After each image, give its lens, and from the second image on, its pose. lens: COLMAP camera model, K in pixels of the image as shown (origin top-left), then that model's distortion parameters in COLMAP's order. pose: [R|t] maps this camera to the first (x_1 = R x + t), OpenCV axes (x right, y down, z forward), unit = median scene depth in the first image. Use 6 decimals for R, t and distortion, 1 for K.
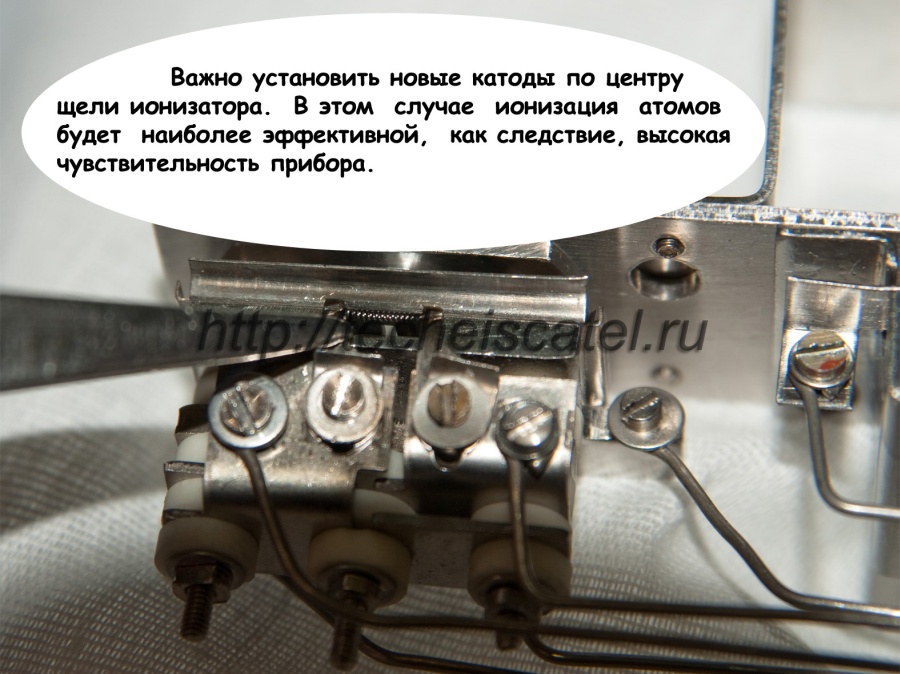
lens RADIAL K [[3338.6, 0, 450.0], [0, 3338.6, 337.0], [0, 0, 1]] dist [-0.070729, -3.369983]
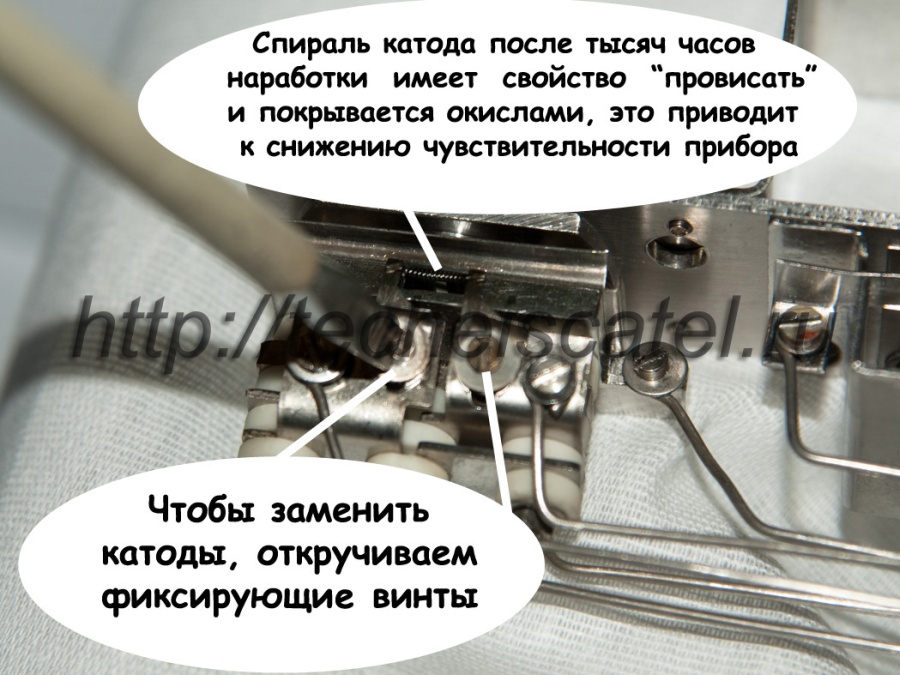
lens RADIAL K [[3338.6, 0, 450.0], [0, 3338.6, 337.5], [0, 0, 1]] dist [-0.070729, -3.369983]
pose [[0.998499, 0.049934, -0.022489, 0.013102], [-0.049075, 0.998101, 0.037242, -0.028733], [0.024306, -0.036083, 0.999053, -0.191343]]
